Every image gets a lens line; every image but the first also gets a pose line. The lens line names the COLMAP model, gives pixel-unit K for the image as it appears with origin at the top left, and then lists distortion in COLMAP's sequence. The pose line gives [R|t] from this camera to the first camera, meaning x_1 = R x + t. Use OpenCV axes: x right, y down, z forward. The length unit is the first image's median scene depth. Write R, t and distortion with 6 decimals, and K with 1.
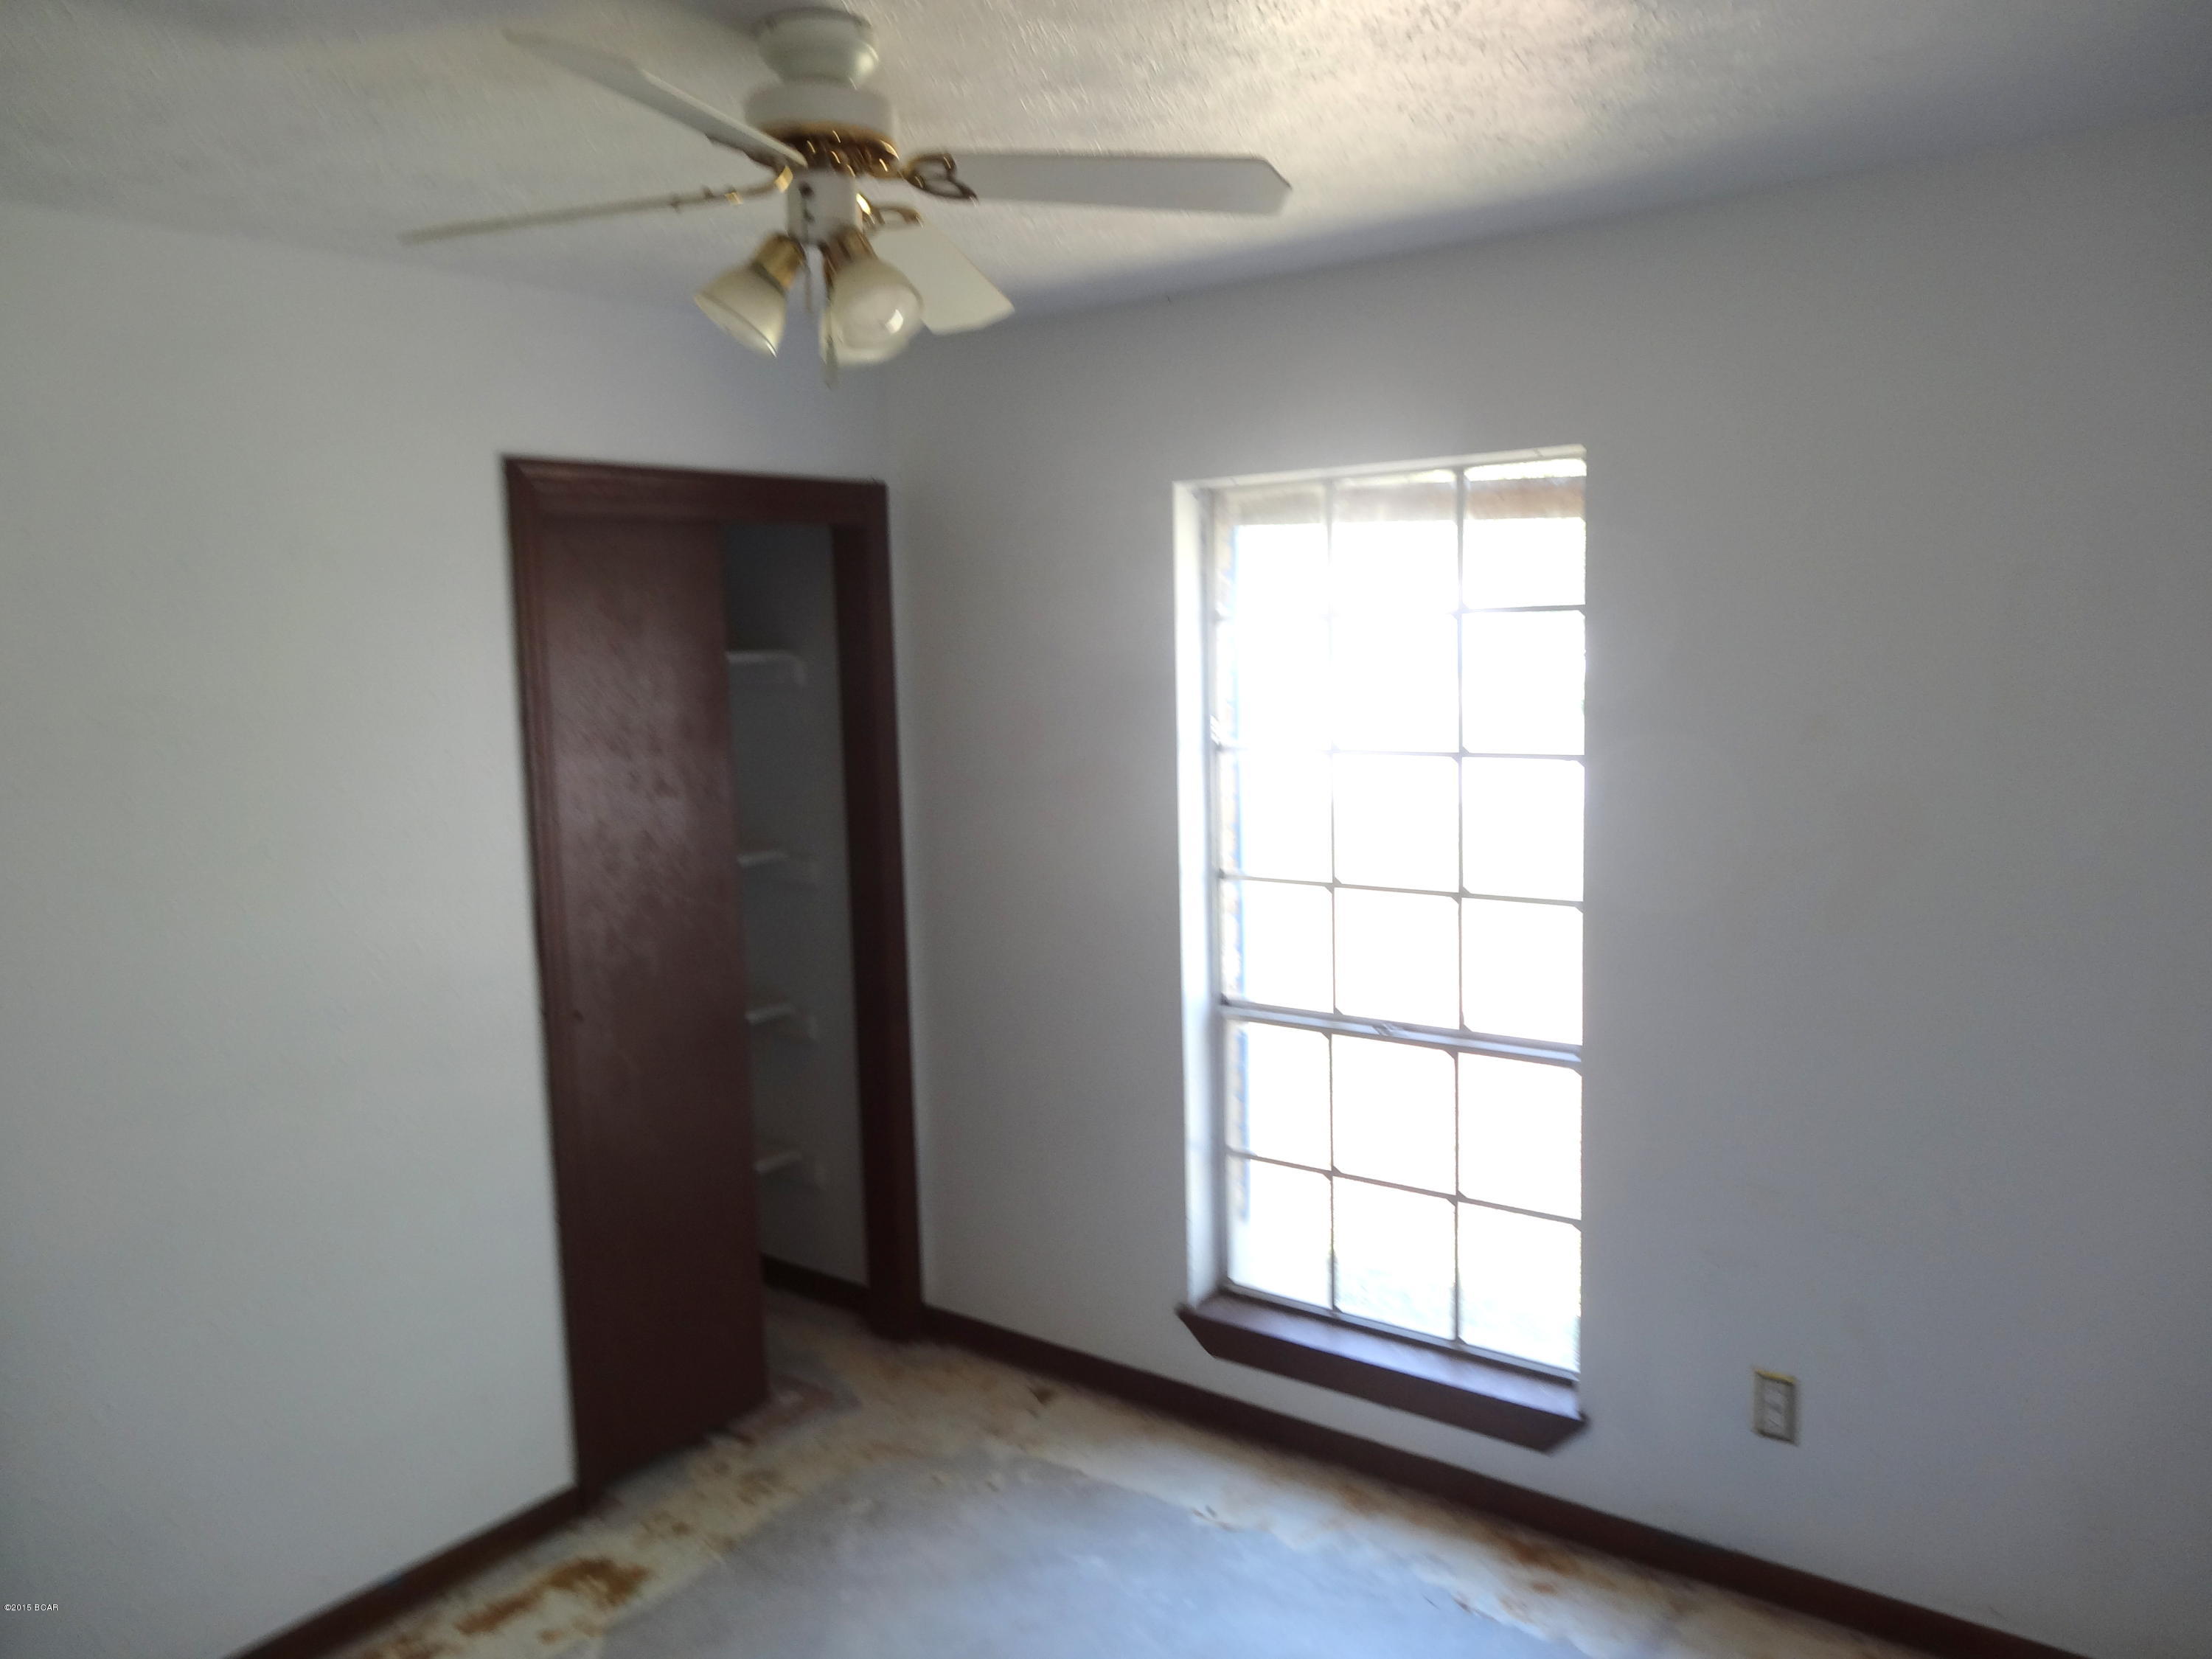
lens RADIAL K [[1566.6, 0, 1108.8], [0, 1566.6, 852.9], [0, 0, 1]] dist [-0.008495, -0.001886]
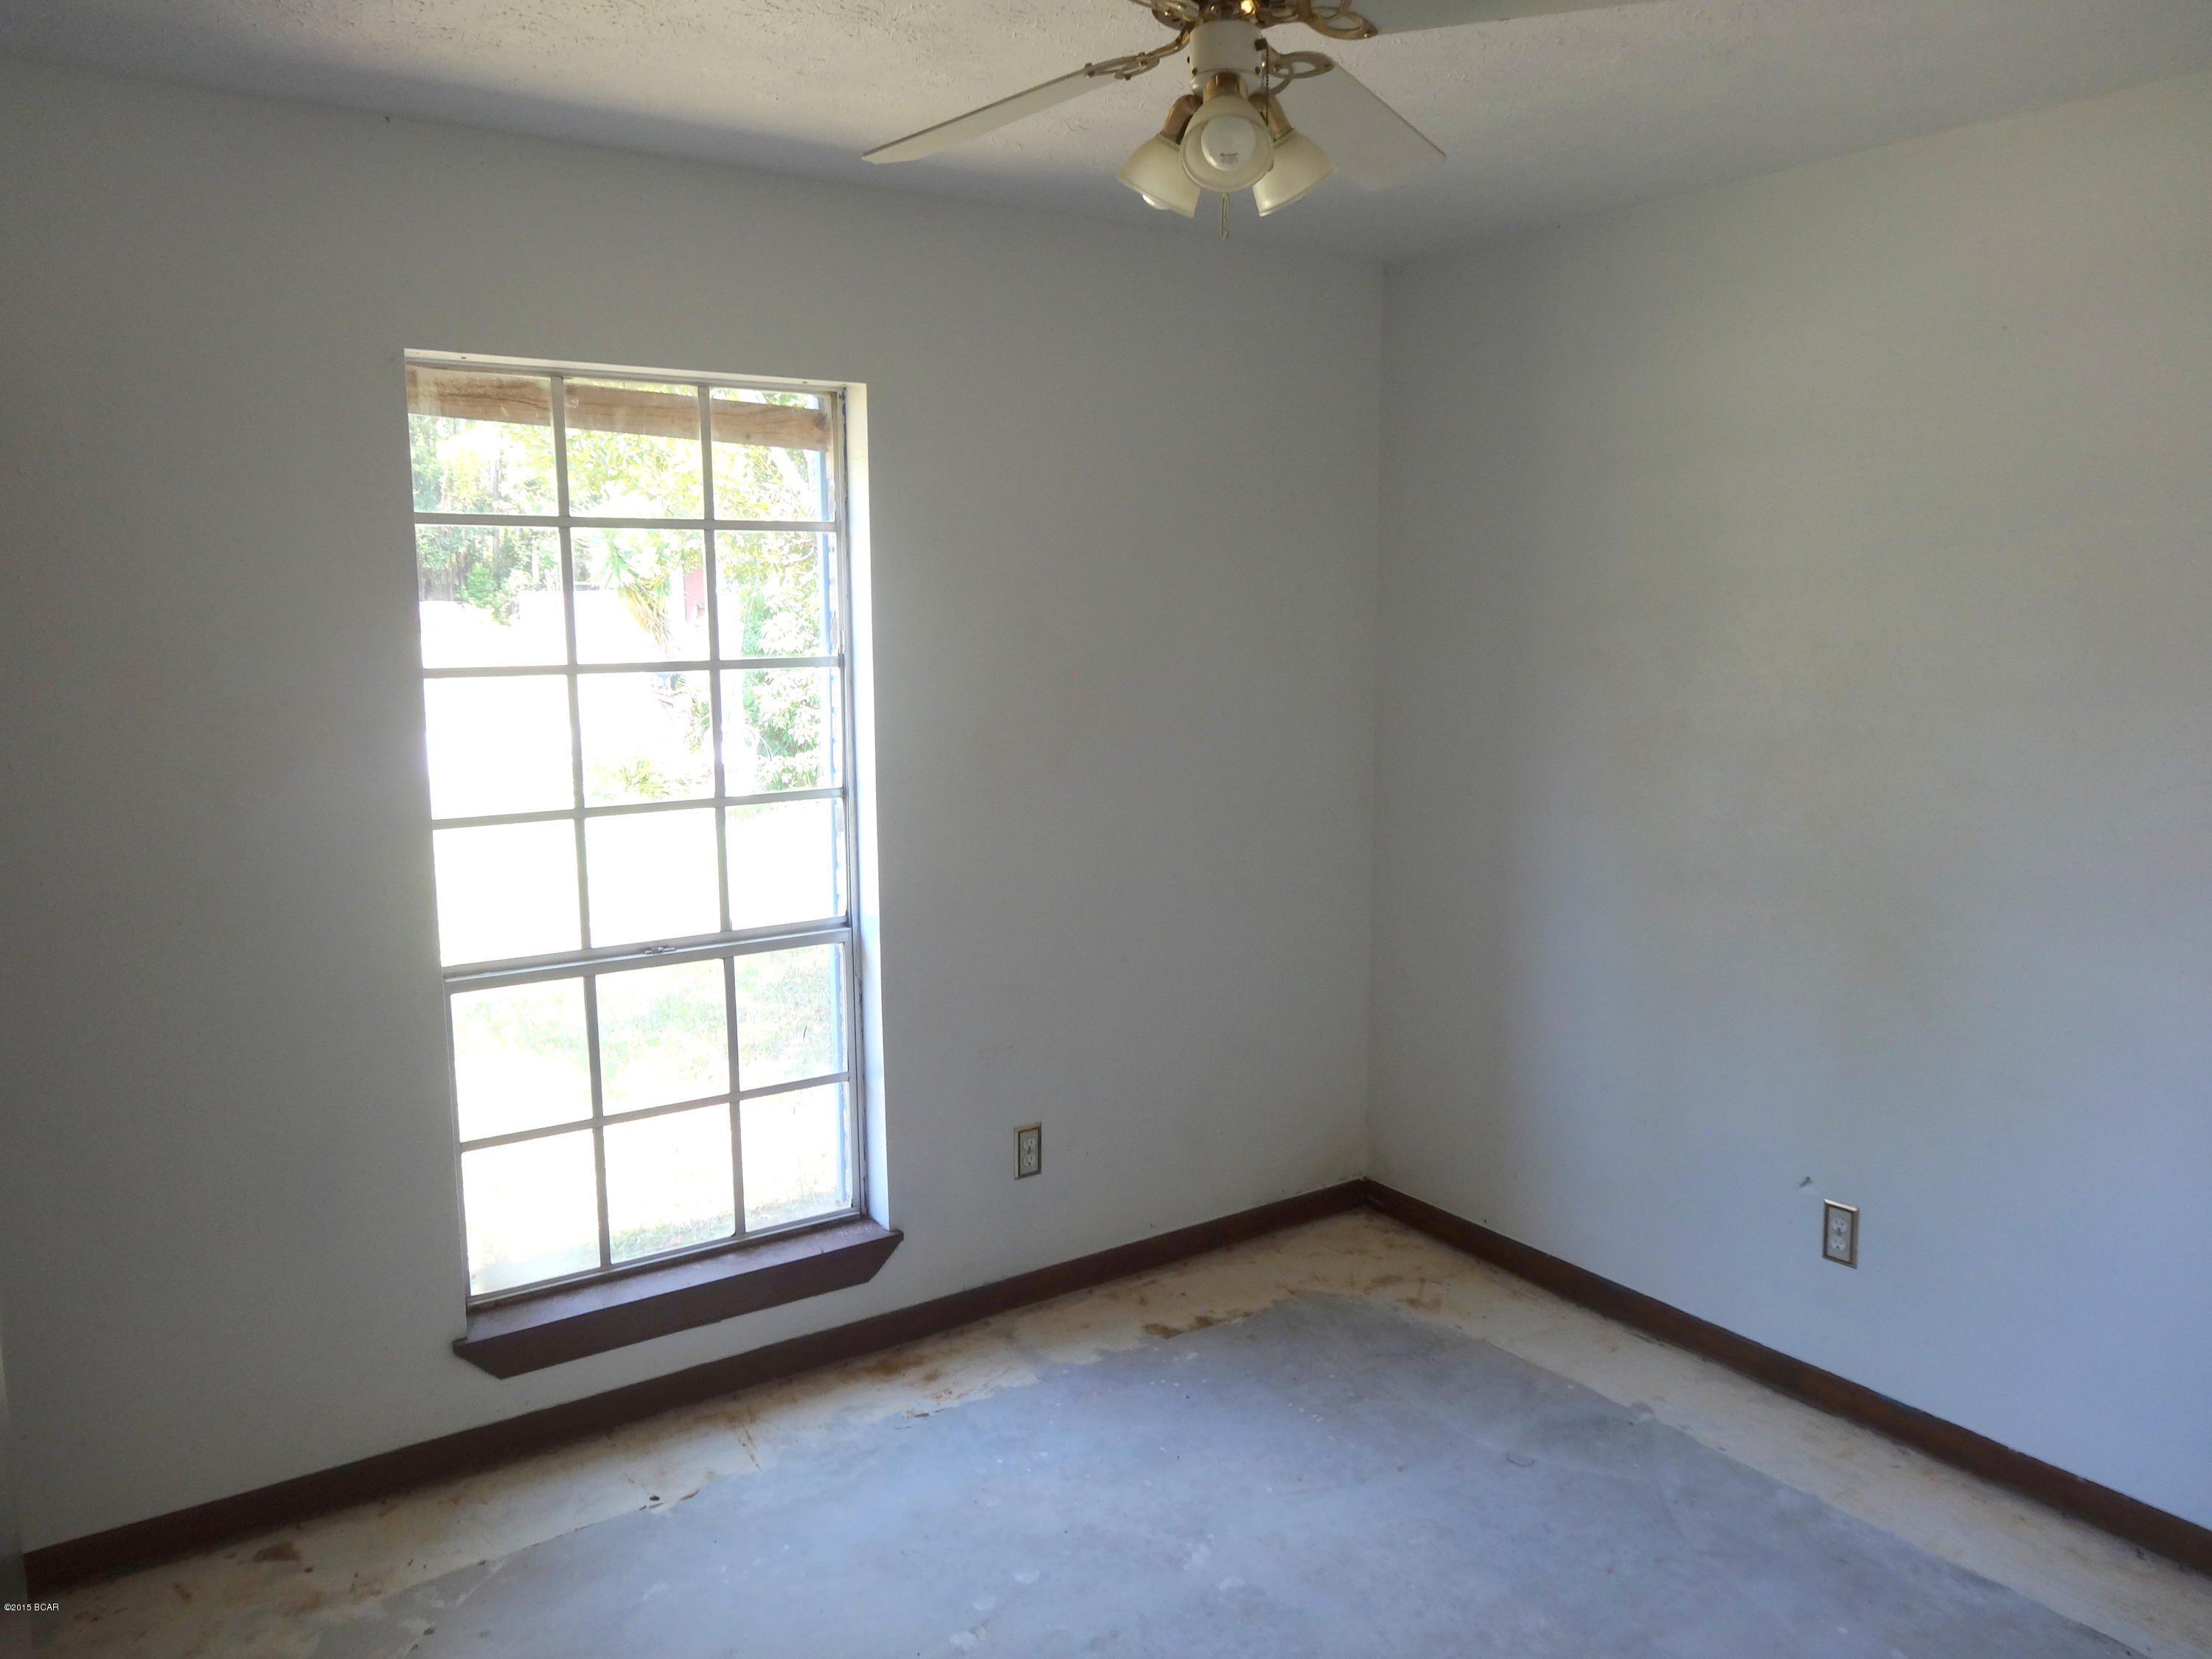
lens RADIAL K [[1618.7, 0, 1106.0], [0, 1618.7, 829.5], [0, 0, 1]] dist [-0.001936, -0.001474]
pose [[0.323703, -0.110946, 0.939632, -0.679186], [0.115388, 0.990318, 0.077180, -0.007523], [-0.939096, 0.083439, 0.333370, 0.397785]]
